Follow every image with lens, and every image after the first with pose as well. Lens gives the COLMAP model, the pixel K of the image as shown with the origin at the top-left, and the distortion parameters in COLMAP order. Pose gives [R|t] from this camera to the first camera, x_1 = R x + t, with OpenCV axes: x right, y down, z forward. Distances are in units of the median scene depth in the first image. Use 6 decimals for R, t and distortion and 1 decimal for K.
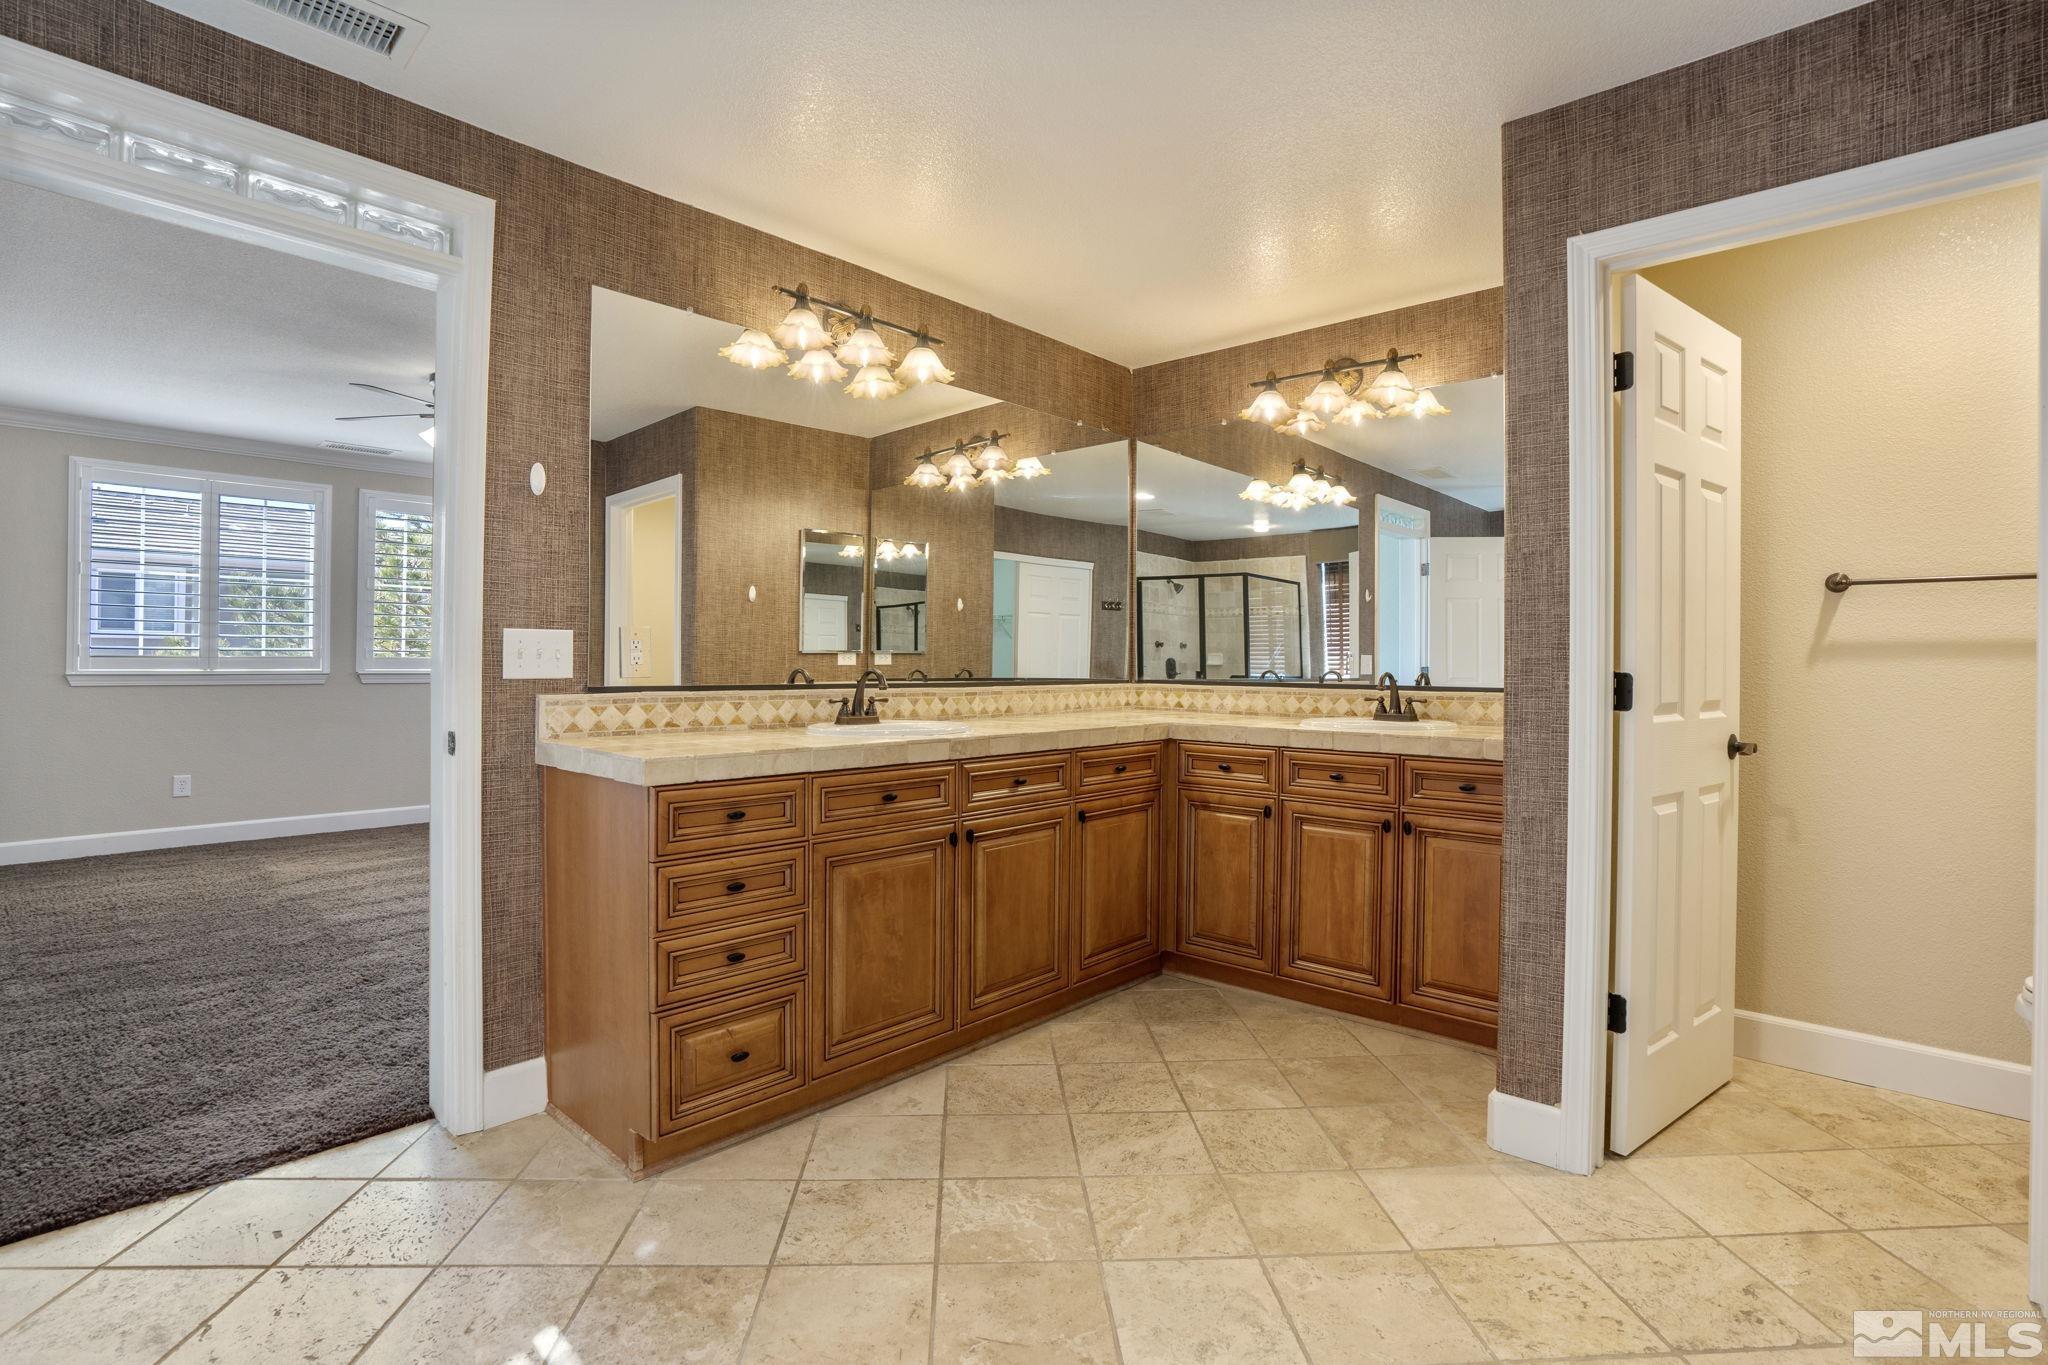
lens RADIAL K [[931.2, 0, 1022.9], [0, 931.2, 668.0], [0, 0, 1]] dist [-0.023212, 0.003448]
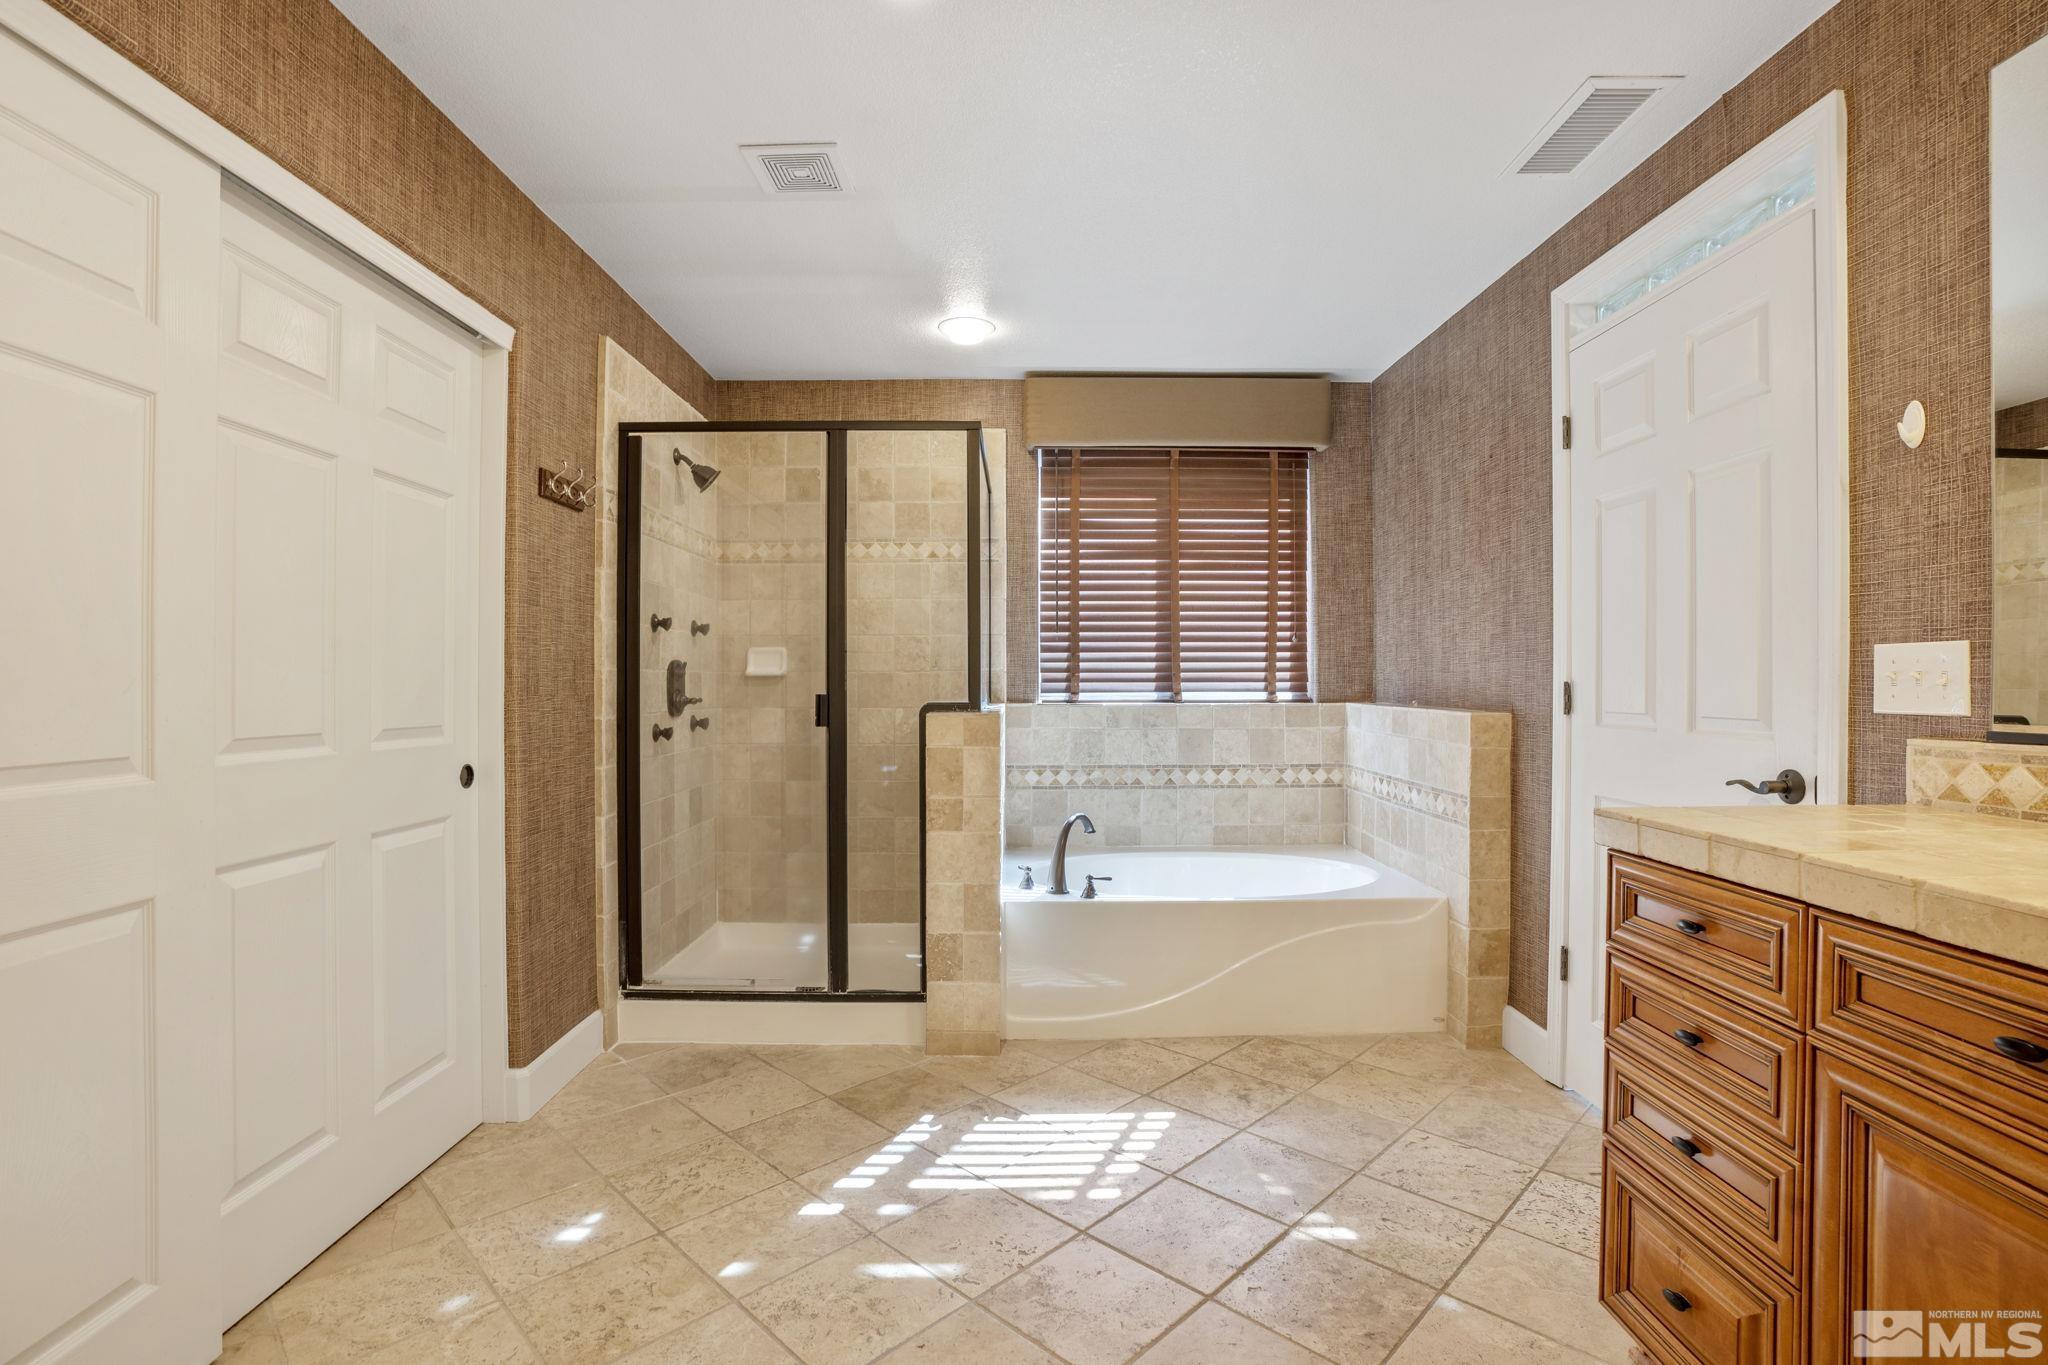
lens RADIAL K [[931.2, 0, 1023.3], [0, 931.2, 683.9], [0, 0, 1]] dist [-0.023212, 0.003448]
pose [[-0.717987, -0.007747, -0.696013, 0.420439], [-0.013529, 0.999904, 0.002827, -0.004392], [0.695925, 0.011445, -0.718024, 1.026514]]
